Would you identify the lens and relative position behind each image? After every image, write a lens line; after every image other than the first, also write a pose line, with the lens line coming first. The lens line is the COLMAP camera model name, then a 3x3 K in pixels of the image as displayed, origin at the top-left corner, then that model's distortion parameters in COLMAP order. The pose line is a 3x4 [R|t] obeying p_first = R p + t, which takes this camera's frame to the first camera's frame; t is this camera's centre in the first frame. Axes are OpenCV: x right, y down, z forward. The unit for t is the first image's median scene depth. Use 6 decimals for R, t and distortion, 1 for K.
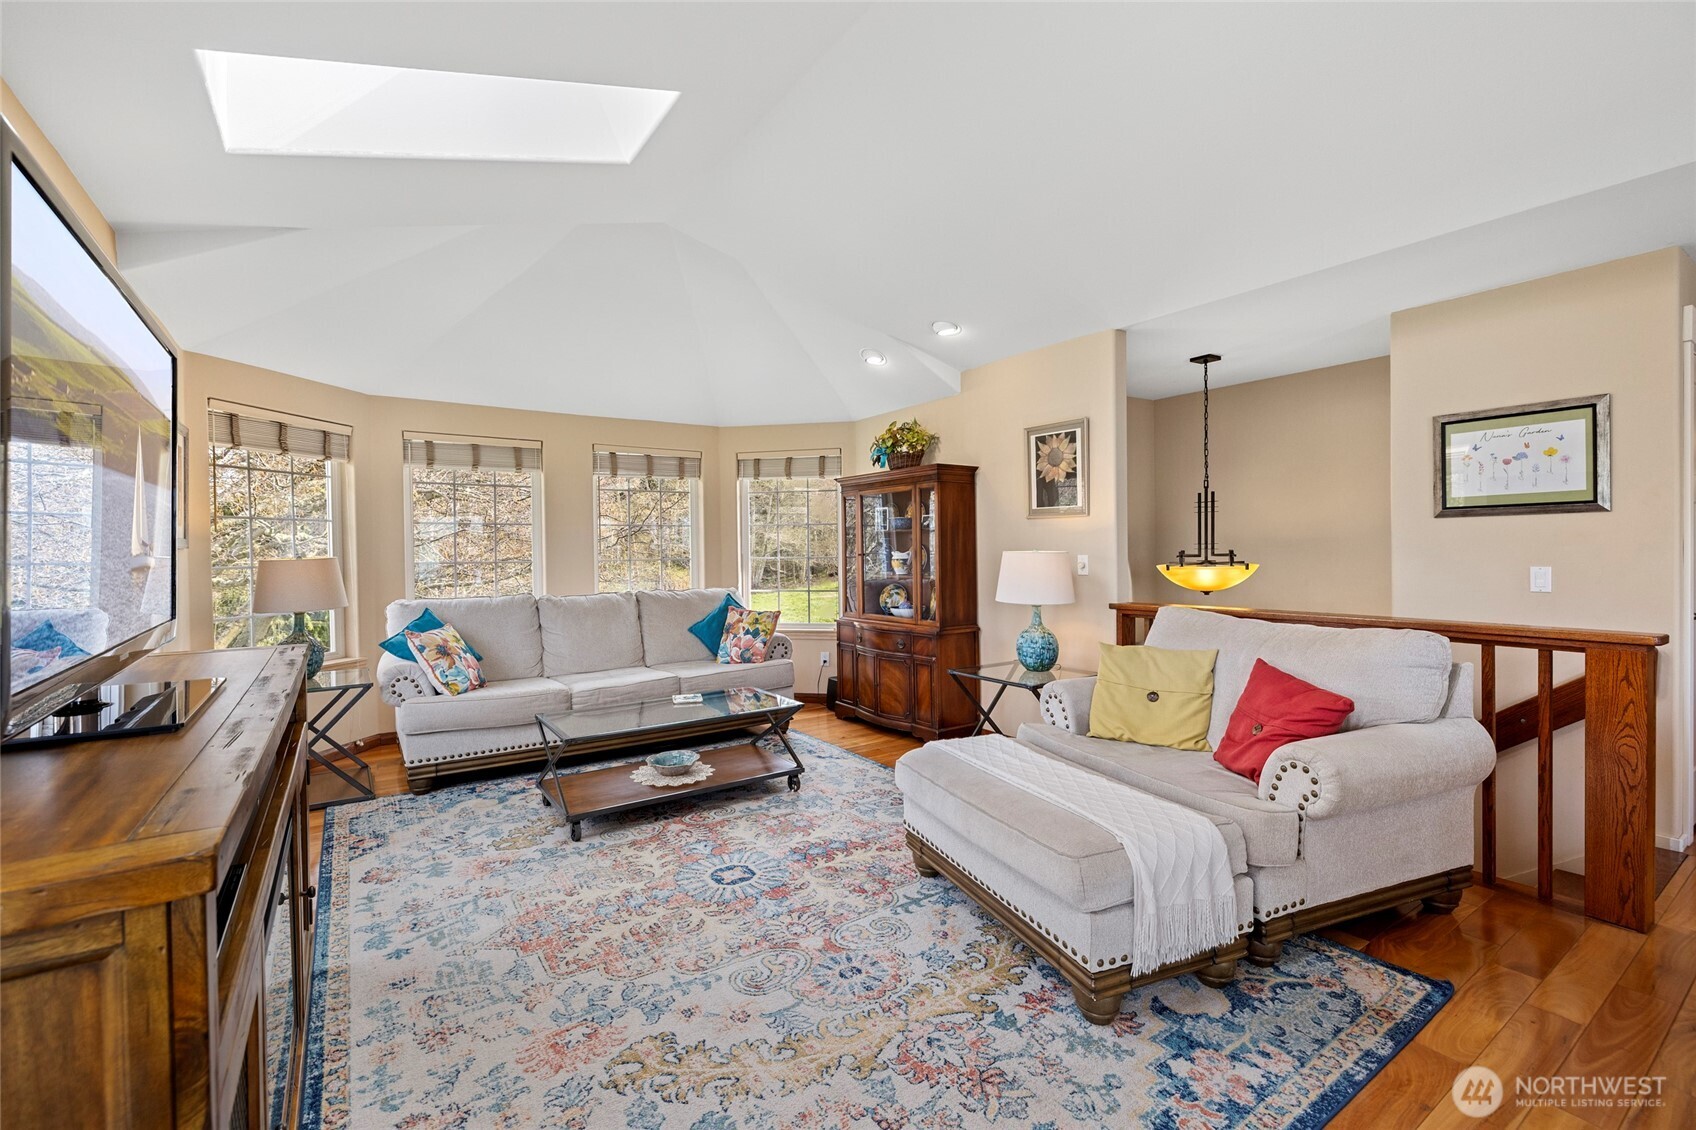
lens RADIAL K [[734.8, 0, 840.8], [0, 734.8, 559.8], [0, 0, 1]] dist [-0.001201, 0.000095]
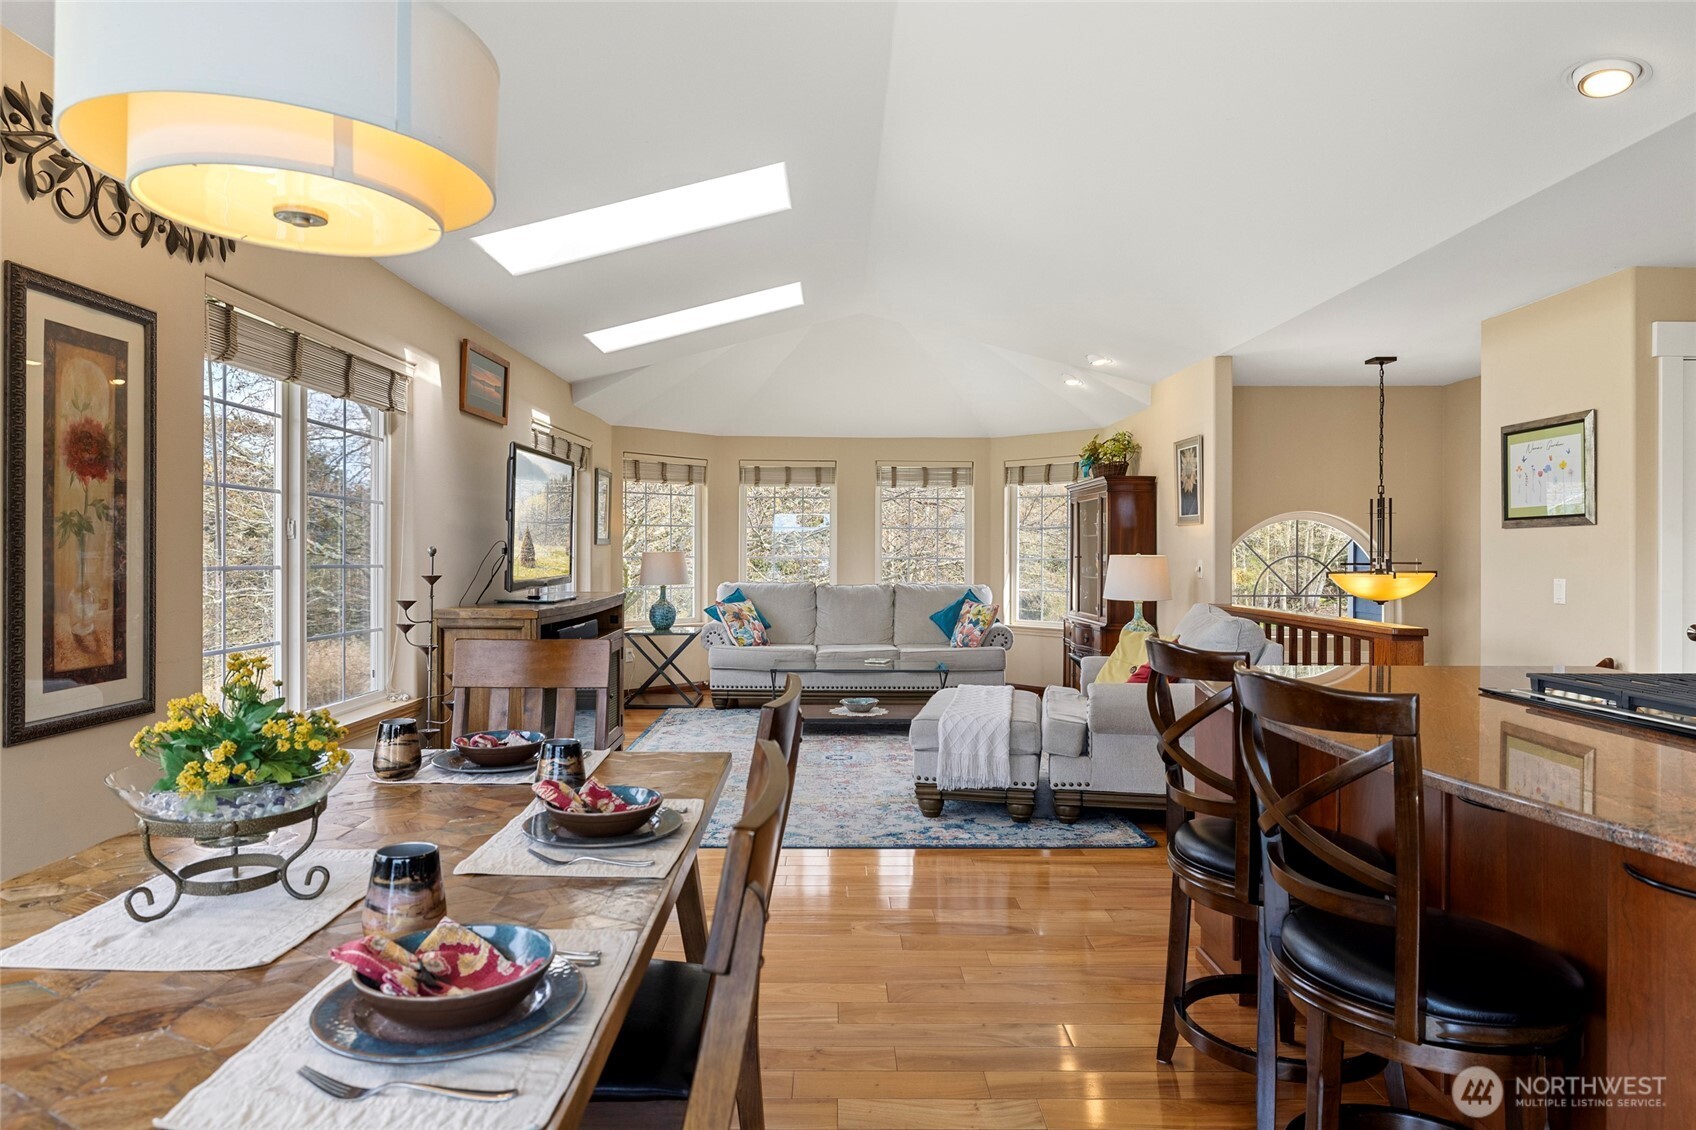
lens RADIAL K [[1016.2, 0, 850.5], [0, 1016.2, 558.4], [0, 0, 1]] dist [0.001345, 0.000052]
pose [[0.838567, 0.019066, -0.544464, 0.698129], [-0.022885, 0.999738, -0.000238, 0.003508], [0.544317, 0.012659, 0.838784, -0.540583]]
